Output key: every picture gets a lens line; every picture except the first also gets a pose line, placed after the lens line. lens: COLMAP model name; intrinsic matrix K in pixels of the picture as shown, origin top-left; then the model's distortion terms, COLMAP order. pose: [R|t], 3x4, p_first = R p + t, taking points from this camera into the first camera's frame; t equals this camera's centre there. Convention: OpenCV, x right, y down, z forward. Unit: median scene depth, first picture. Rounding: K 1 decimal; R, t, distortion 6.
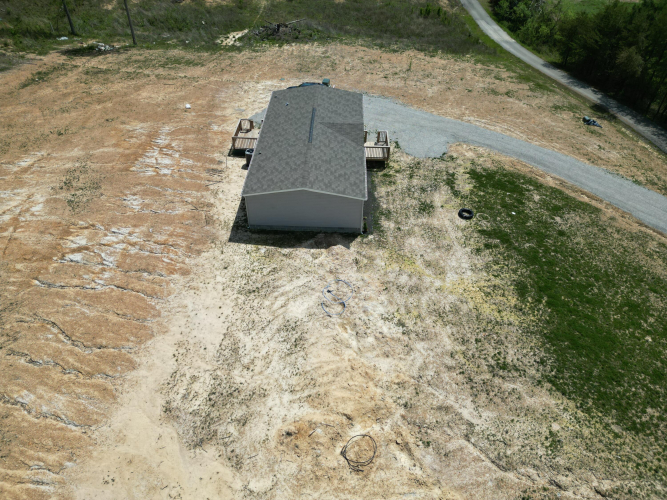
lens RADIAL K [[467.2, 0, 332.6], [0, 467.2, 249.7], [0, 0, 1]] dist [0.069788, -0.063734]
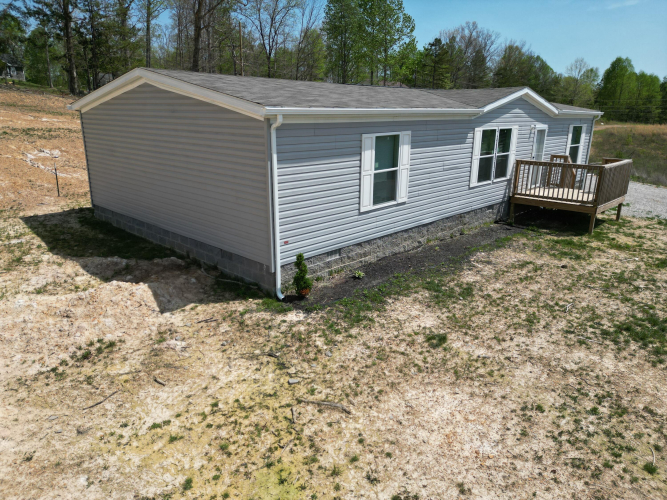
lens RADIAL K [[467.2, 0, 335.7], [0, 467.2, 247.2], [0, 0, 1]] dist [0.069788, -0.063734]
pose [[0.743240, 0.180855, -0.644117, 0.273466], [-0.442783, 0.854714, -0.270937, -0.004754], [0.501535, 0.486575, 0.715337, 0.946571]]
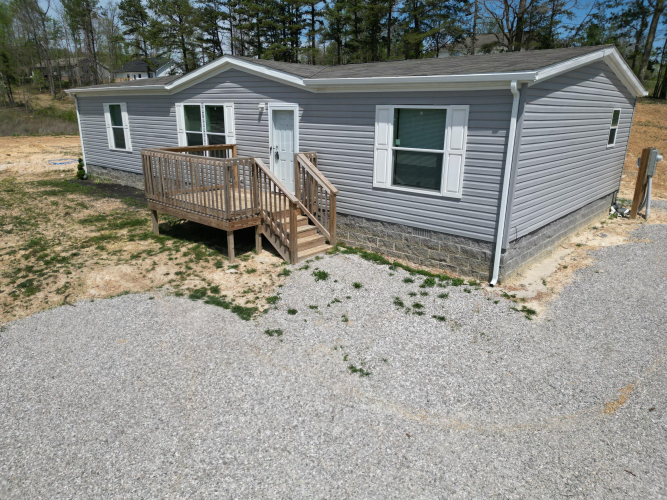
lens RADIAL K [[467.2, 0, 333.6], [0, 467.2, 254.6], [0, 0, 1]] dist [0.069788, -0.063734]
pose [[-0.640346, 0.199901, -0.741618, 0.347154], [-0.524746, 0.591223, 0.612452, -0.534034], [0.560891, 0.781342, -0.273690, 1.578548]]
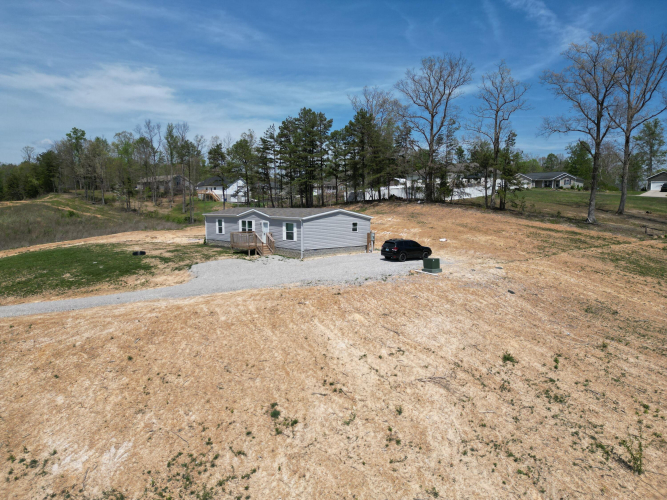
lens RADIAL K [[467.2, 0, 332.5], [0, 467.2, 248.0], [0, 0, 1]] dist [0.069788, -0.063734]
pose [[-0.721796, 0.036511, -0.691142, 0.923006], [-0.472597, 0.703551, 0.530724, -1.157323], [0.505631, 0.709706, -0.490566, 2.228568]]
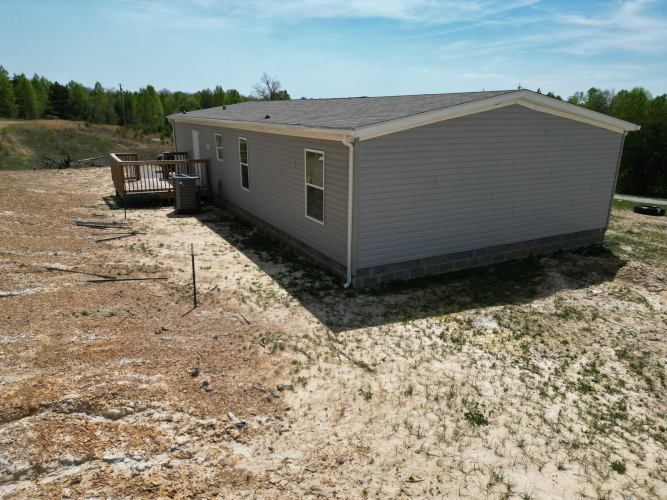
lens RADIAL K [[467.2, 0, 328.9], [0, 467.2, 249.0], [0, 0, 1]] dist [0.069788, -0.063734]
pose [[0.863212, -0.147968, 0.482670, -0.363043], [0.336470, 0.881400, -0.331544, 0.023815], [-0.376368, 0.448597, 0.810622, 0.883610]]
